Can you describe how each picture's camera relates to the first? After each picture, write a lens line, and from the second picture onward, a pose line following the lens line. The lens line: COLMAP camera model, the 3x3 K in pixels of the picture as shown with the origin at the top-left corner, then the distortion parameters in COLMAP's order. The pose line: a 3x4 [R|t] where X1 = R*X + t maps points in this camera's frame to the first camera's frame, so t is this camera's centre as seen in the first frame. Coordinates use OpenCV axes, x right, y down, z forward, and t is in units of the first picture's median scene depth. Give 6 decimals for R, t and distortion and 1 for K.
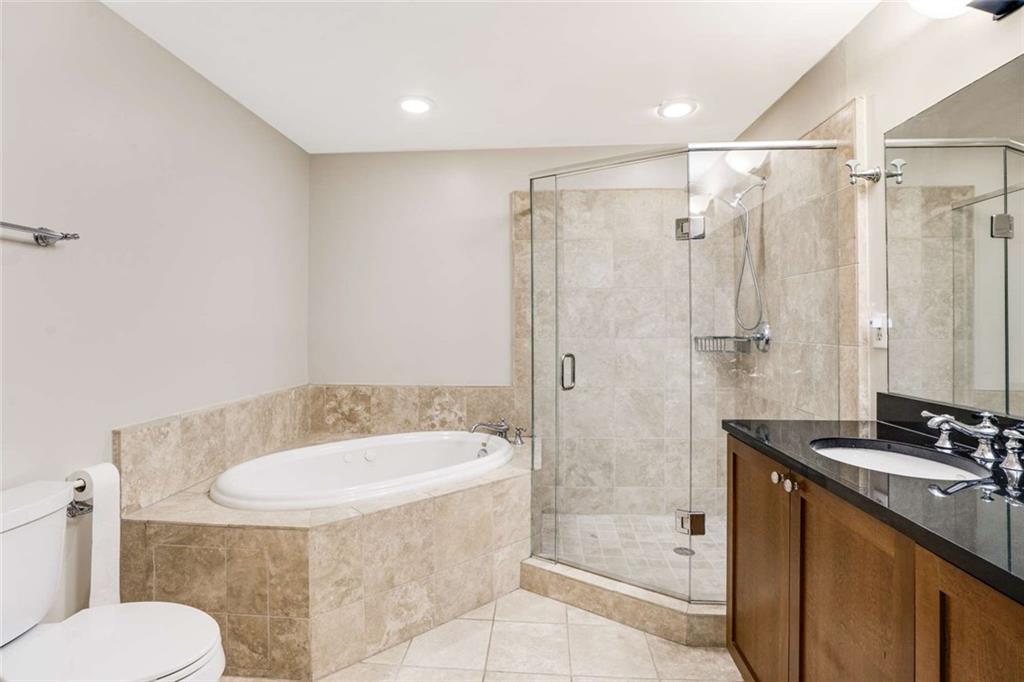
lens RADIAL K [[469.3, 0, 509.8], [0, 469.3, 330.8], [0, 0, 1]] dist [-0.034339, 0.000658]
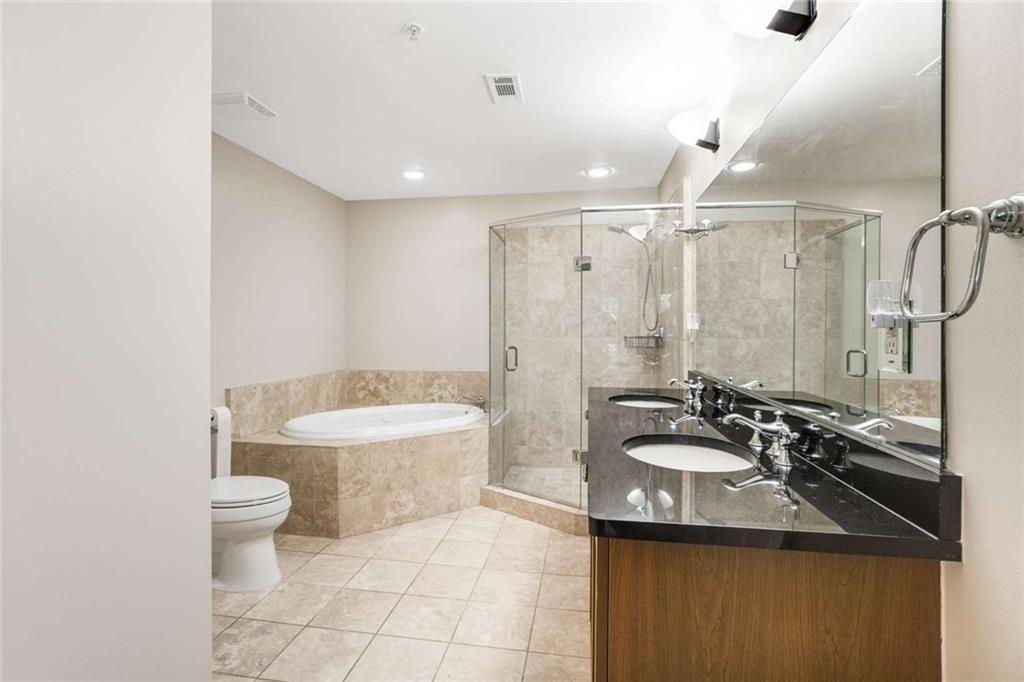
lens RADIAL K [[469.3, 0, 519.1], [0, 469.3, 339.8], [0, 0, 1]] dist [-0.034339, 0.000658]
pose [[0.996883, 0.004361, -0.078773, 0.258040], [-0.003135, 0.999872, 0.015688, 0.004710], [0.078831, -0.015393, 0.996769, -0.459616]]
